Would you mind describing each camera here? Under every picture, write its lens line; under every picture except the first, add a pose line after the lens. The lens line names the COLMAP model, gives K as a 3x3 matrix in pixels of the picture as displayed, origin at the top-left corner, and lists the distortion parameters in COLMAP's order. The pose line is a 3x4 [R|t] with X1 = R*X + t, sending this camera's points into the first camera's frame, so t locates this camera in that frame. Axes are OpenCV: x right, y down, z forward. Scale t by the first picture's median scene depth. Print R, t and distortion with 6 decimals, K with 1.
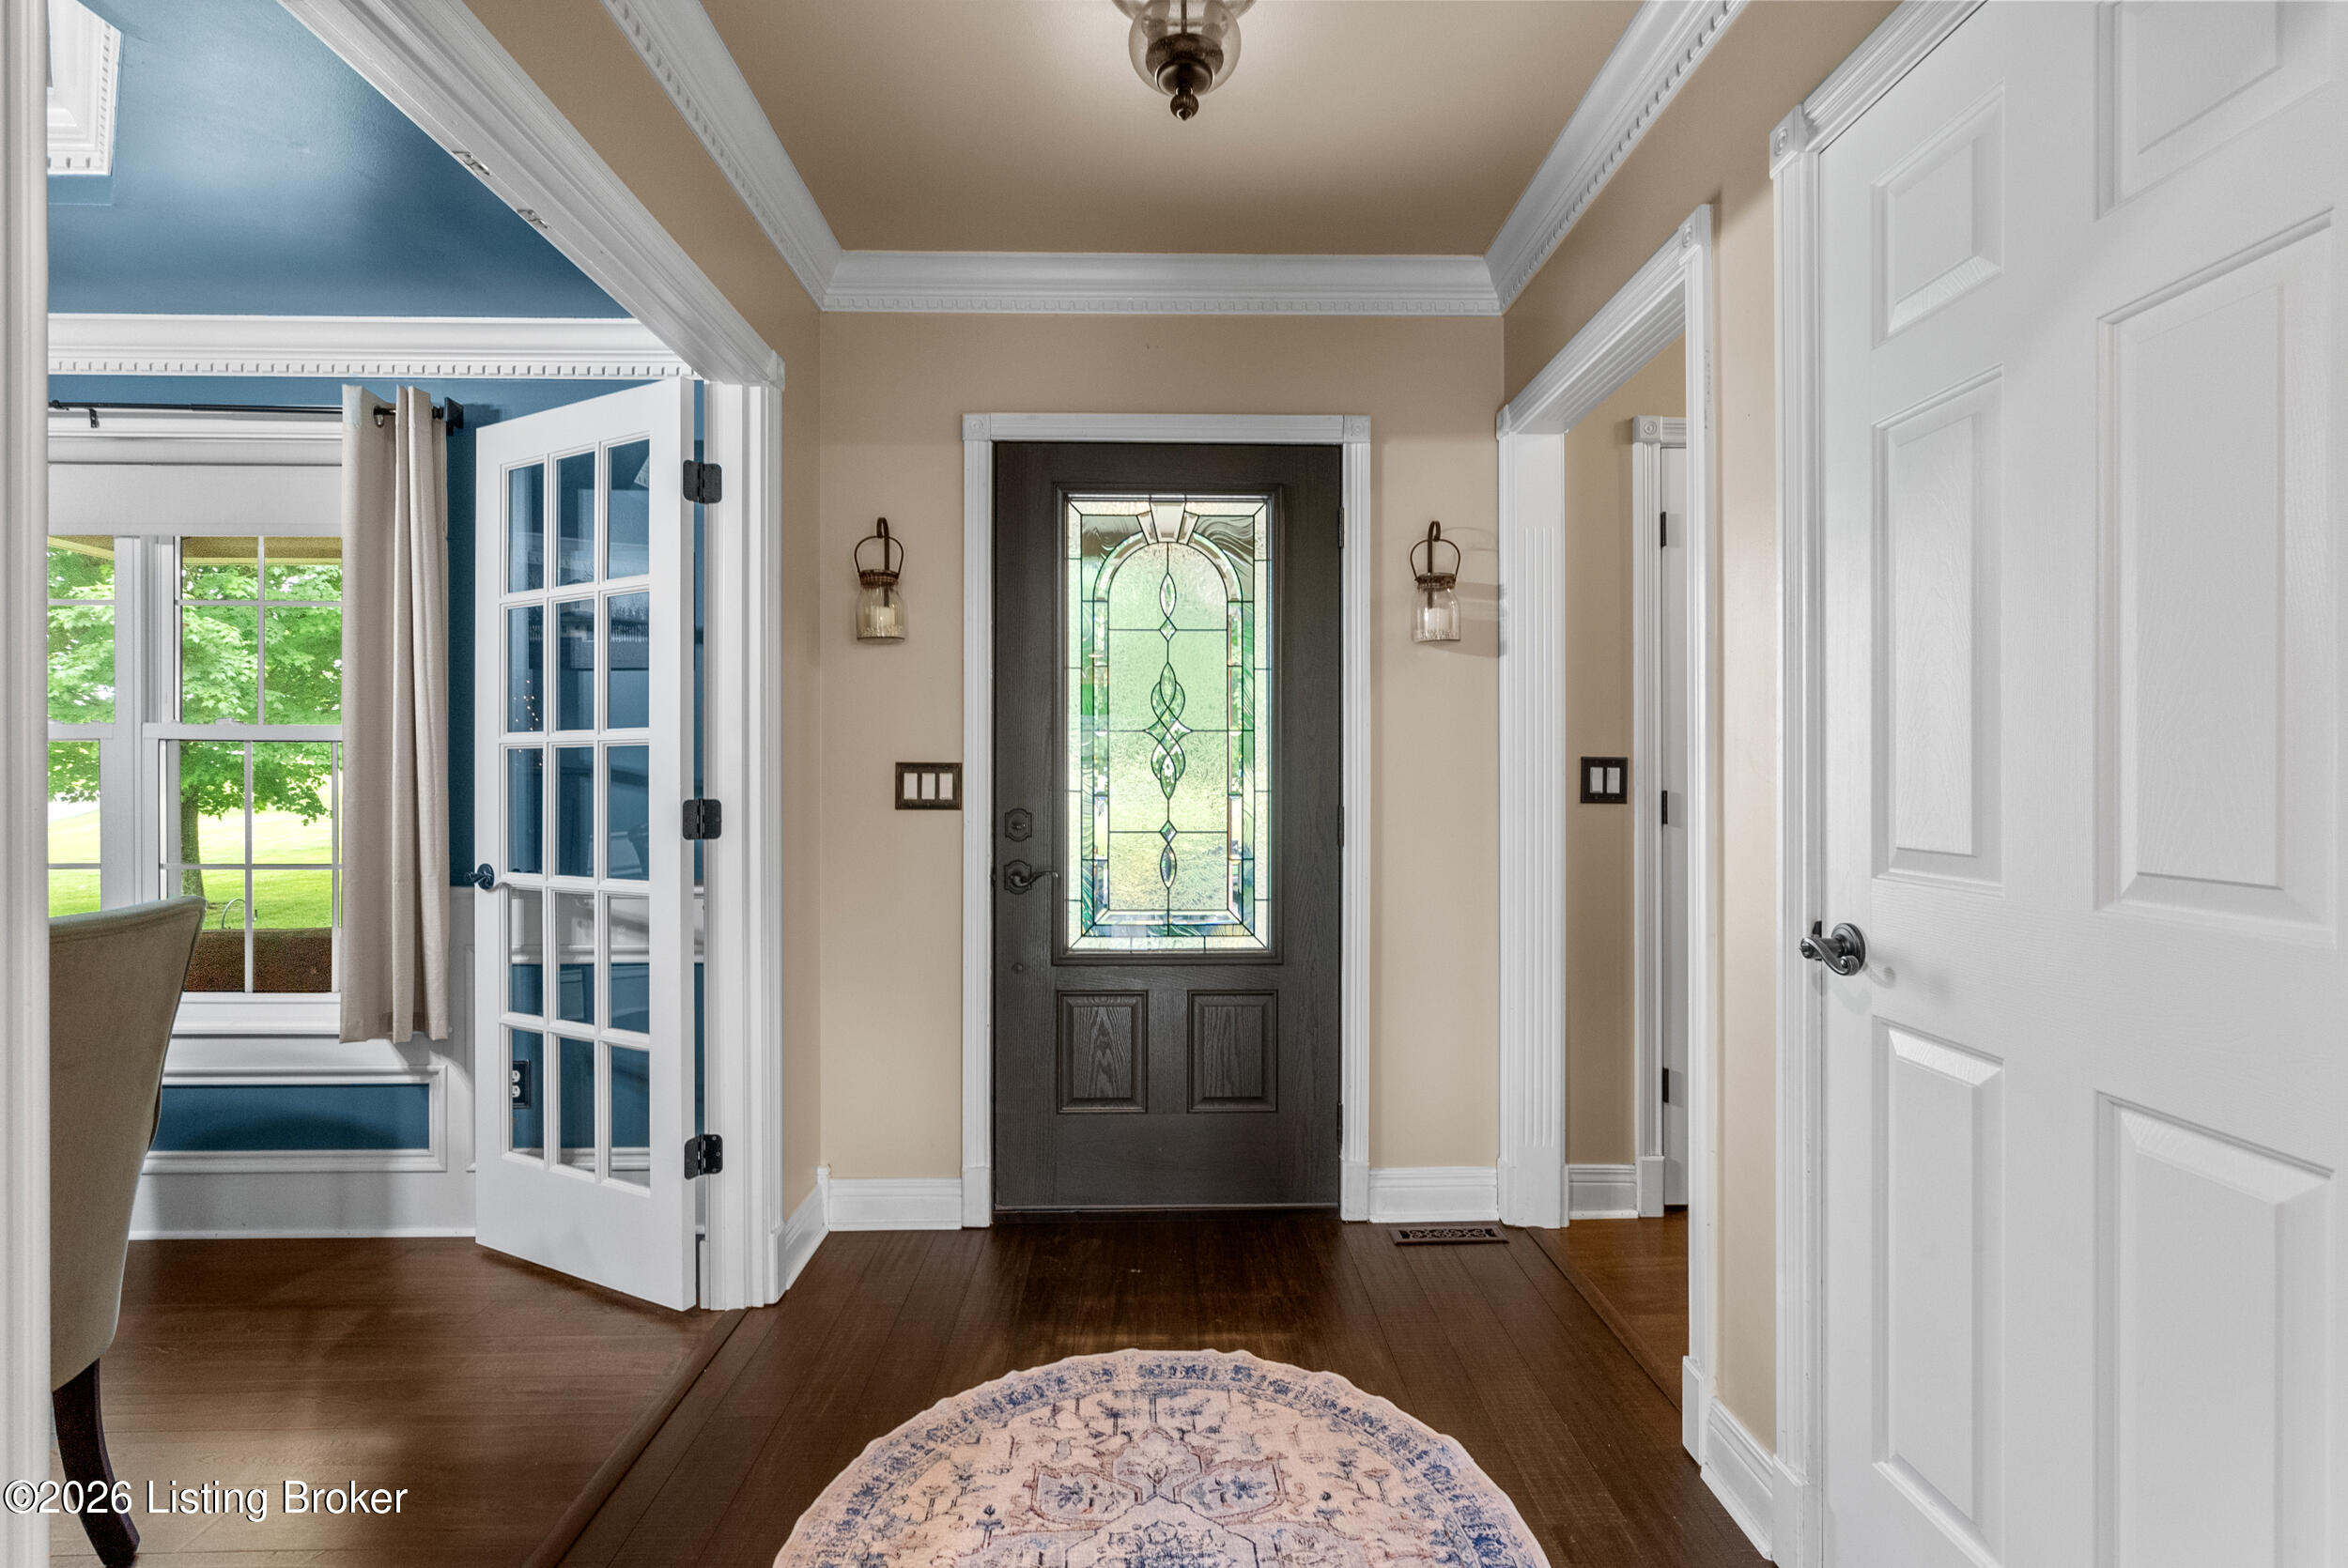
lens RADIAL K [[1066.6, 0, 1185.4], [0, 1066.6, 775.3], [0, 0, 1]] dist [-0.001141, -0.000311]
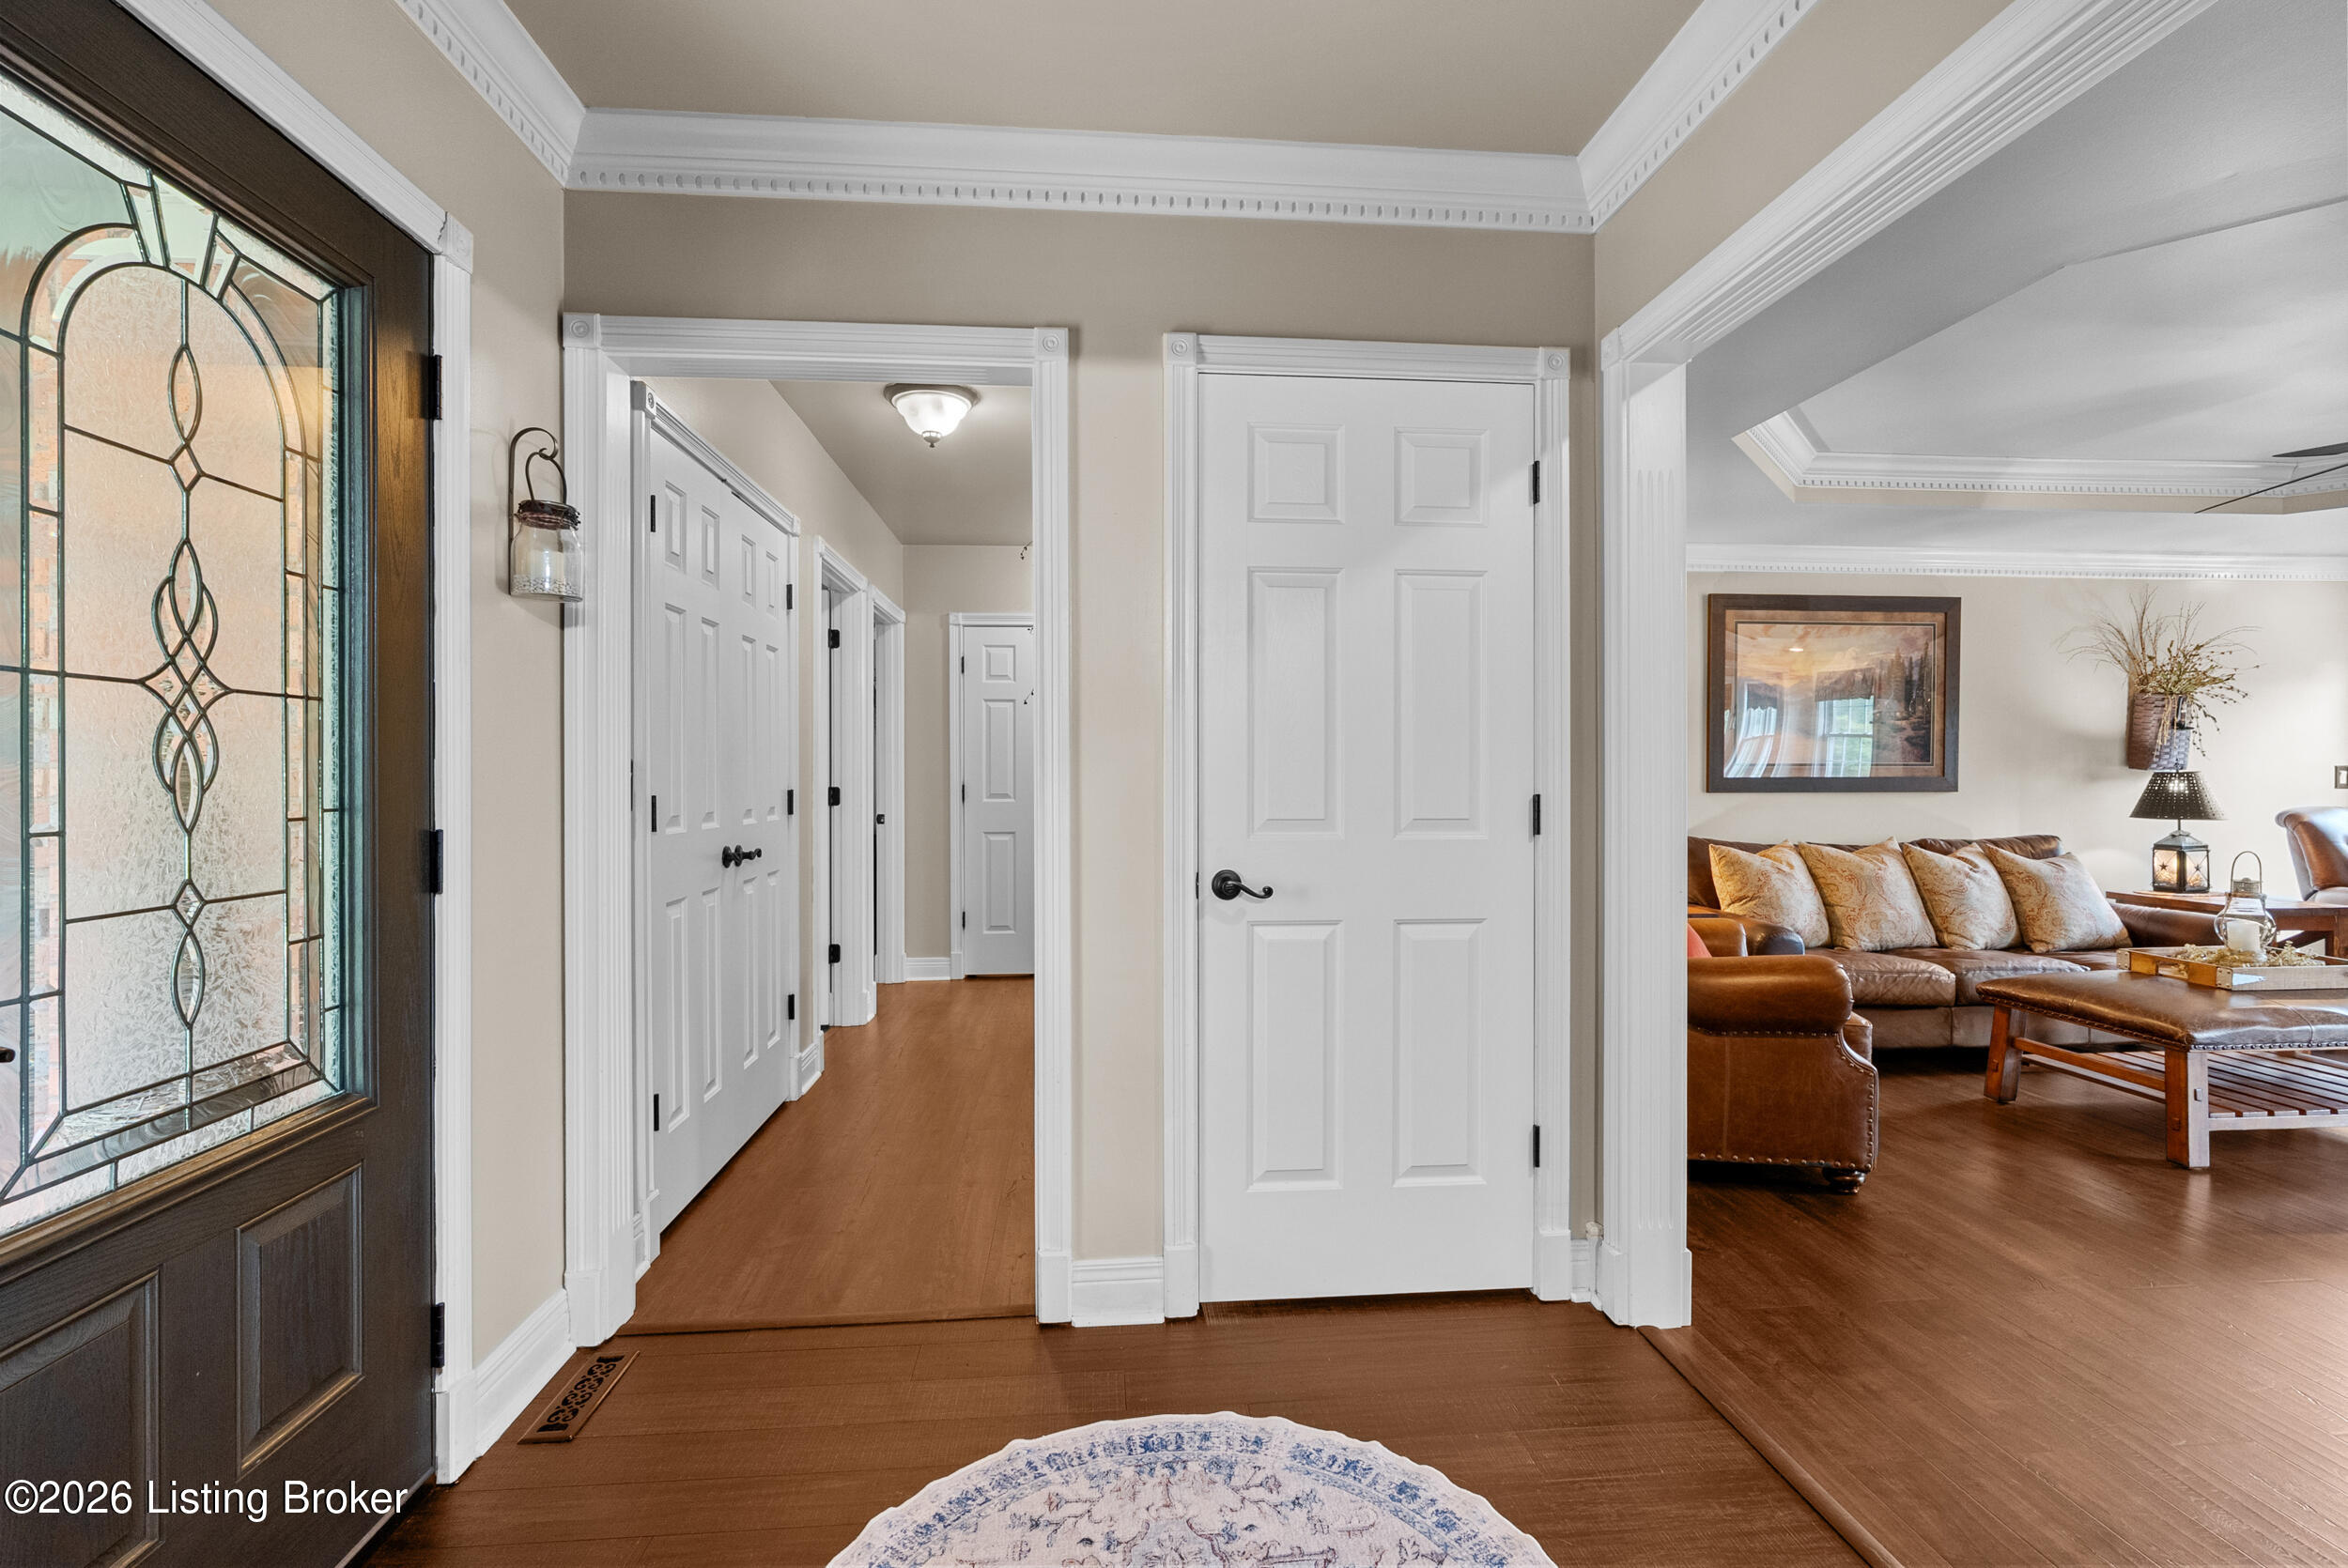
lens RADIAL K [[1066.6, 0, 1174.3], [0, 1066.6, 780.2], [0, 0, 1]] dist [-0.001141, -0.000311]
pose [[-0.052688, -0.004307, 0.998602, -0.785145], [0.004185, 0.999981, 0.004534, -0.001833], [-0.998602, 0.004418, -0.052669, 0.936764]]
